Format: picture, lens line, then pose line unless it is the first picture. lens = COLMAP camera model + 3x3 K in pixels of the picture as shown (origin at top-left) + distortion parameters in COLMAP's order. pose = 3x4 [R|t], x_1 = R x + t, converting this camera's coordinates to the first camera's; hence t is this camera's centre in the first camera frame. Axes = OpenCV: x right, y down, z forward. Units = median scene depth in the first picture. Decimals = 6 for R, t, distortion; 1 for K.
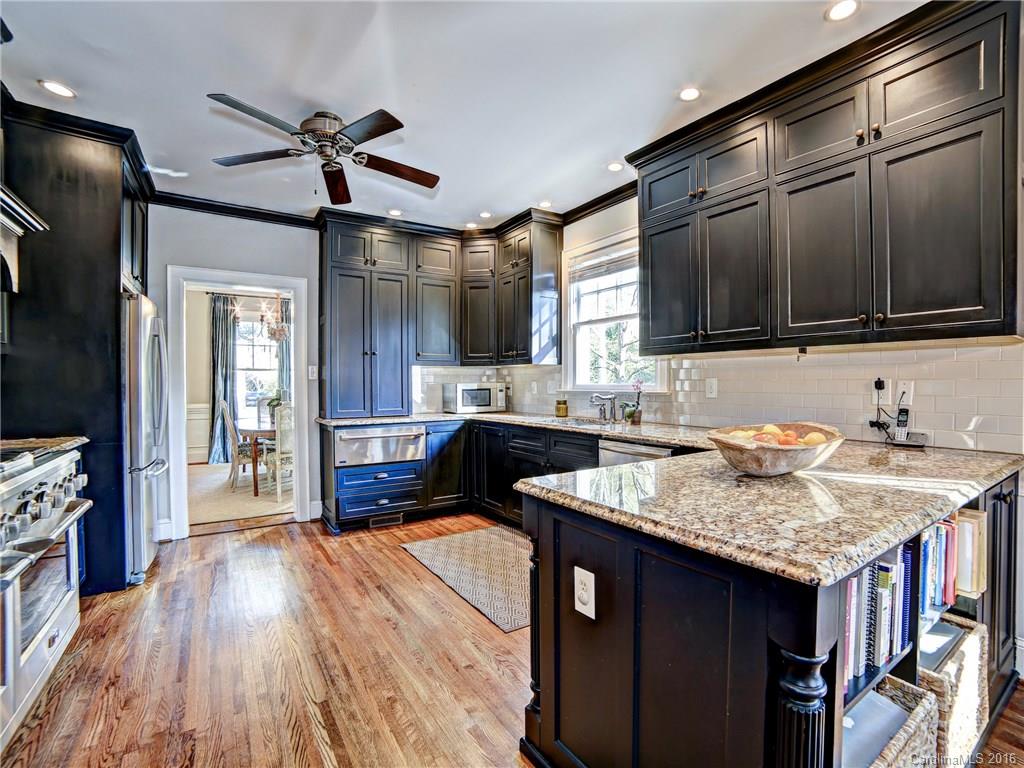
lens RADIAL K [[473.2, 0, 542.8], [0, 473.2, 389.8], [0, 0, 1]] dist [-0.029019, 0.000141]
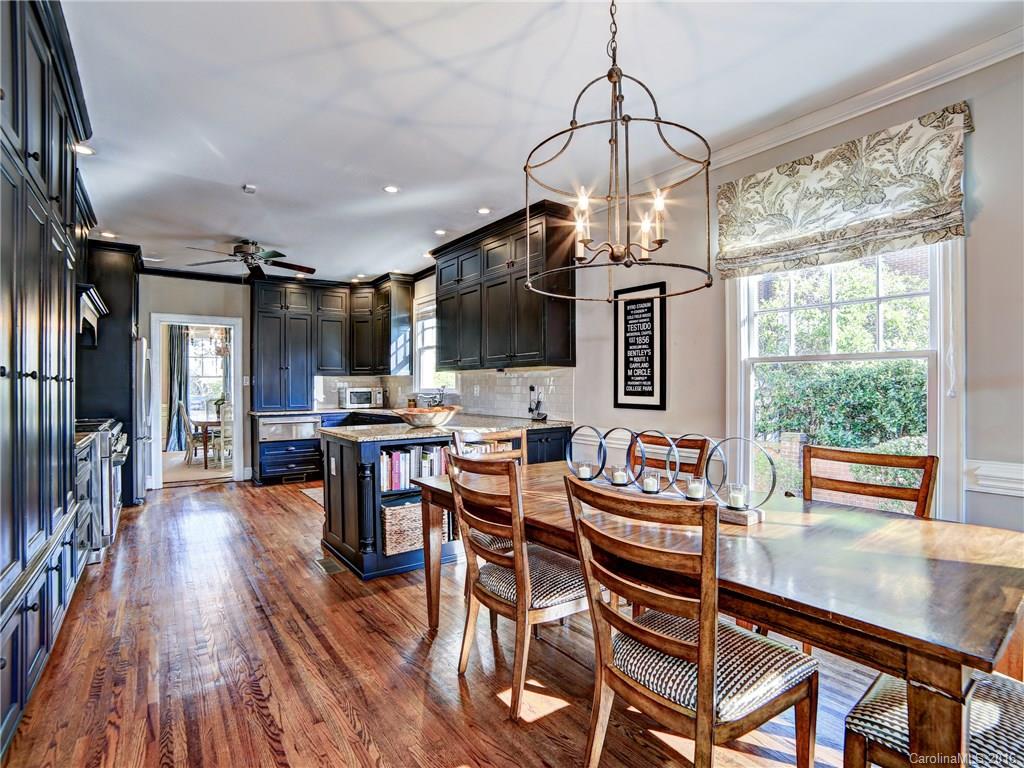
lens RADIAL K [[502.9, 0, 508.4], [0, 502.9, 387.0], [0, 0, 1]] dist [-0.018262, 0.000238]
pose [[0.999990, -0.002306, 0.003828, 0.337534], [0.002349, 0.999933, -0.011313, 0.003081], [-0.003801, 0.011322, 0.999929, -0.591969]]
